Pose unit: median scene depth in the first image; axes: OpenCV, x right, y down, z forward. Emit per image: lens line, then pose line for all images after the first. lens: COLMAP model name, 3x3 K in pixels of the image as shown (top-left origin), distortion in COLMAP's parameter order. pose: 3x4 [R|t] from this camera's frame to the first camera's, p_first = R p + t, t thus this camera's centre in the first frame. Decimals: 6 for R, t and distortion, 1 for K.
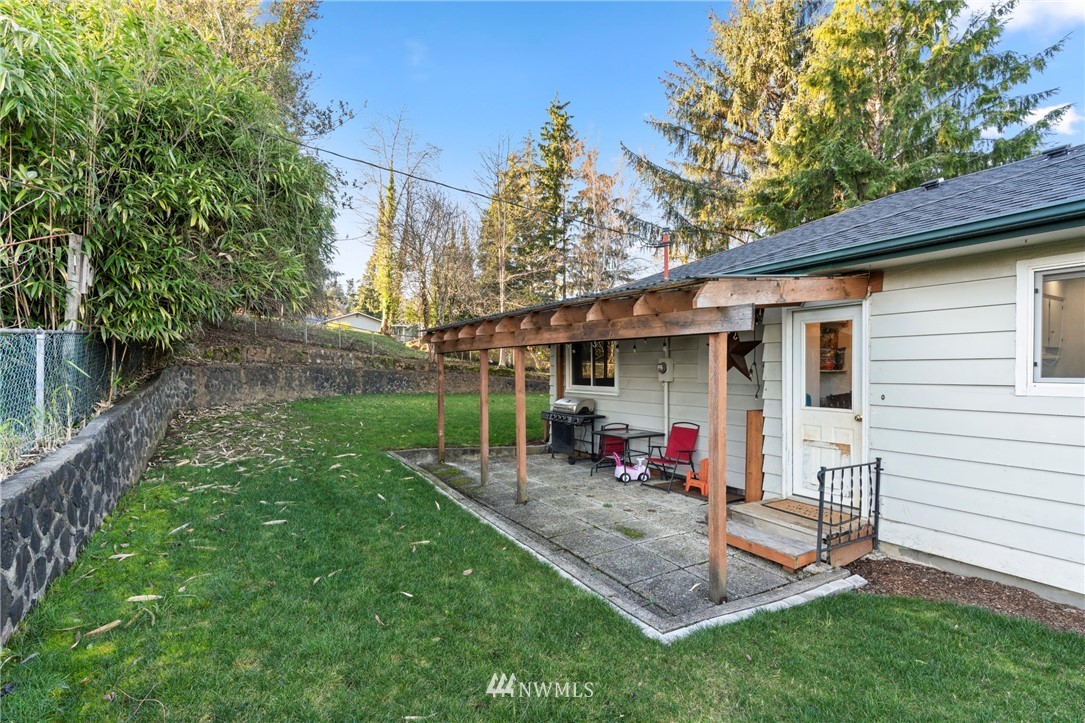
lens RADIAL K [[489.8, 0, 540.8], [0, 489.8, 365.5], [0, 0, 1]] dist [-0.011095, 0.002330]
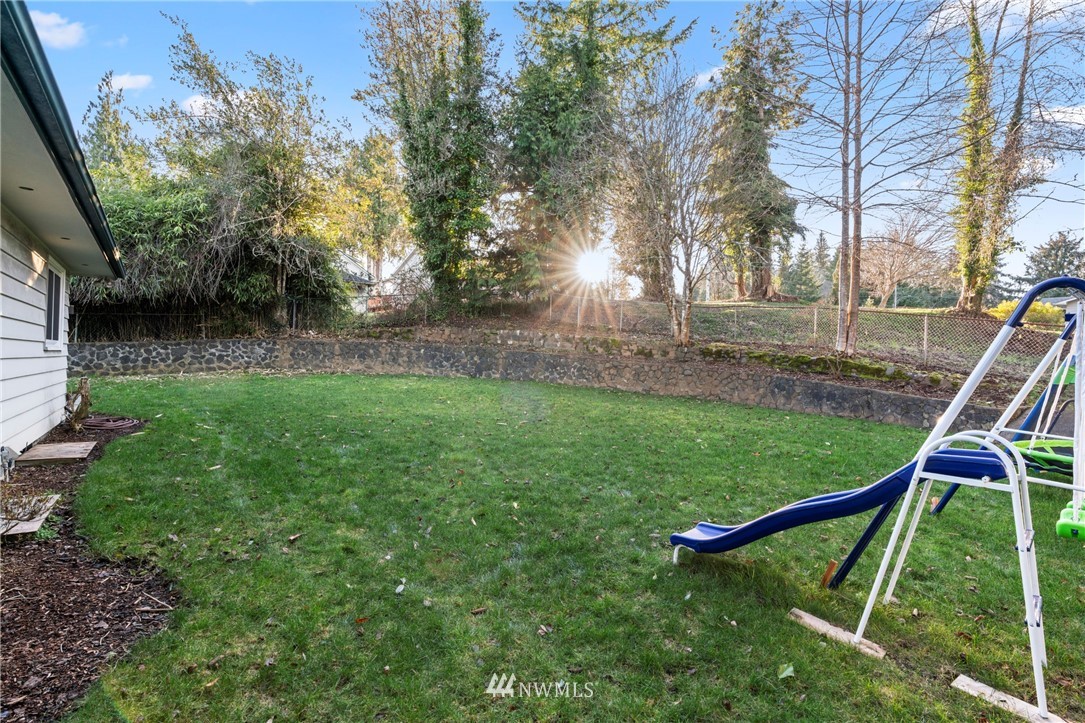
lens RADIAL K [[489.8, 0, 541.7], [0, 489.8, 358.9], [0, 0, 1]] dist [-0.011095, 0.002330]
pose [[0.108817, -0.000246, -0.994062, 0.503911], [-0.030409, 0.999531, -0.003576, 0.025357], [0.993597, 0.030618, 0.108759, 1.001391]]
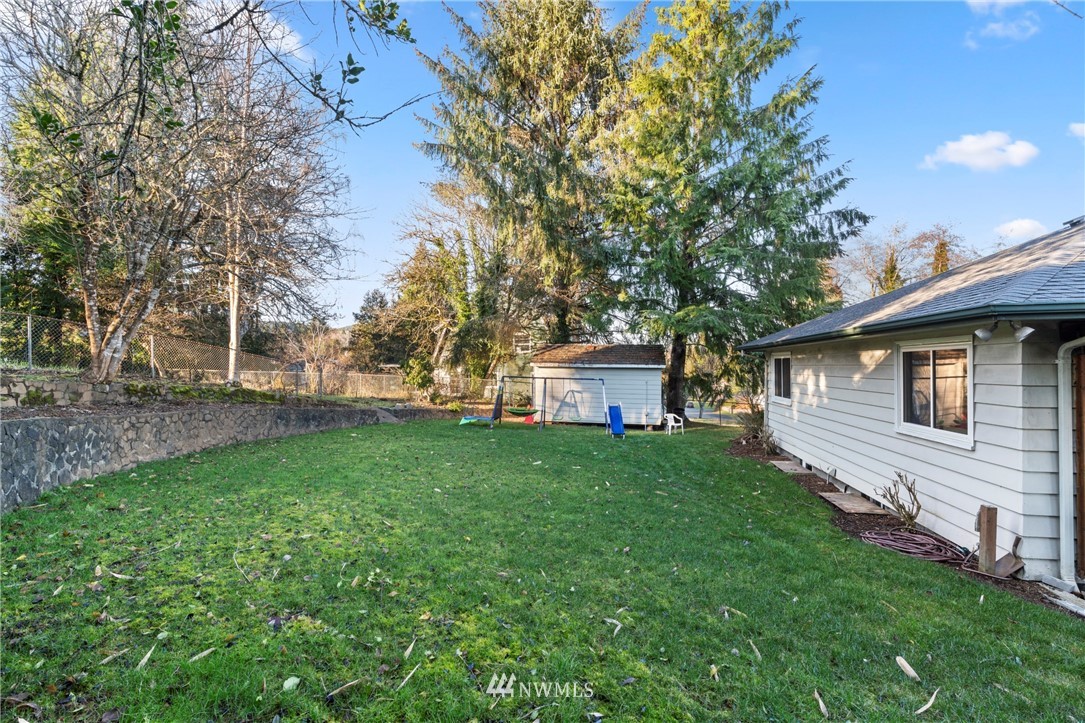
lens RADIAL K [[489.8, 0, 542.3], [0, 489.8, 363.3], [0, 0, 1]] dist [-0.011095, 0.002330]
pose [[0.671759, 0.008961, 0.740715, -0.364328], [-0.006296, 0.999960, -0.006388, -0.027861], [-0.740743, -0.000373, 0.671789, 0.605263]]
